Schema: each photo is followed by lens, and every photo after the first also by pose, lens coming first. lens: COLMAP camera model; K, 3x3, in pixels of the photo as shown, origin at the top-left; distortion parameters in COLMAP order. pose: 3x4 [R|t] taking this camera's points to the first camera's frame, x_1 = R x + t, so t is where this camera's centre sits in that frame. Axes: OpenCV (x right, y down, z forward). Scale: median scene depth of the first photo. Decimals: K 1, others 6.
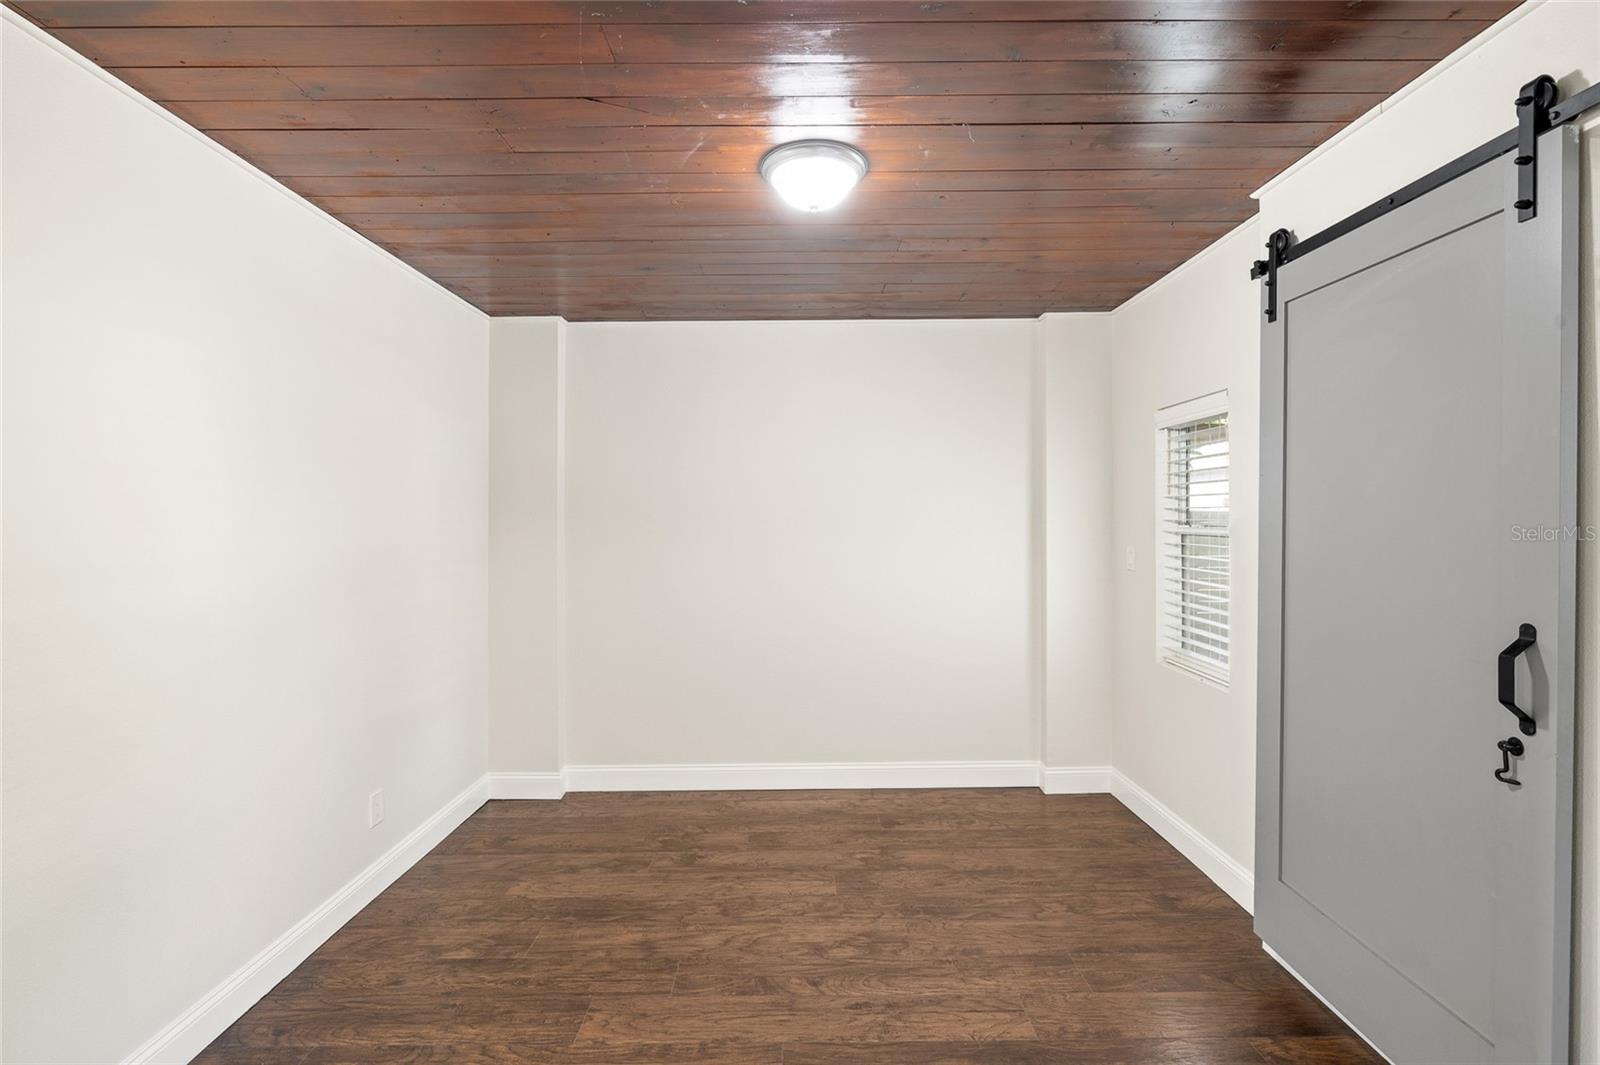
lens RADIAL K [[711.3, 0, 801.7], [0, 711.3, 521.3], [0, 0, 1]] dist [-0.007521, -0.000177]
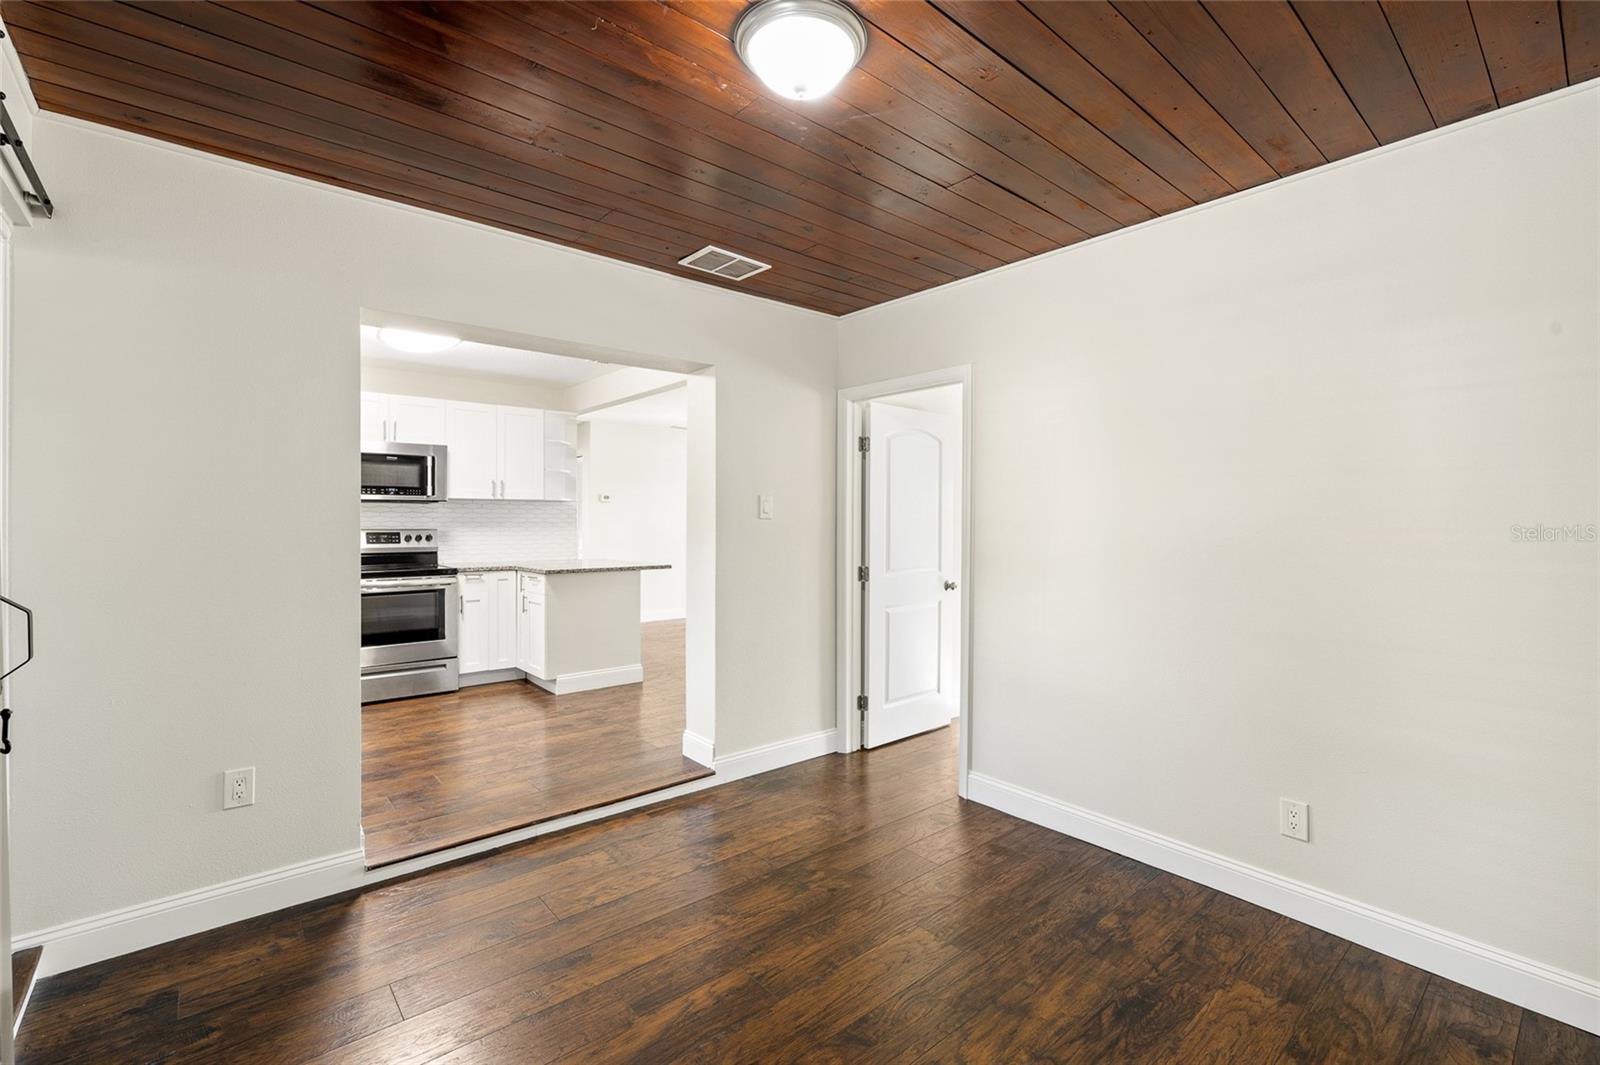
lens RADIAL K [[711.3, 0, 808.0], [0, 711.3, 524.5], [0, 0, 1]] dist [-0.007521, -0.000177]
pose [[-0.764520, 0.003940, -0.644588, 0.473372], [-0.000982, 0.999973, 0.007276, 0.038768], [0.644599, 0.006195, -0.764495, 1.435052]]
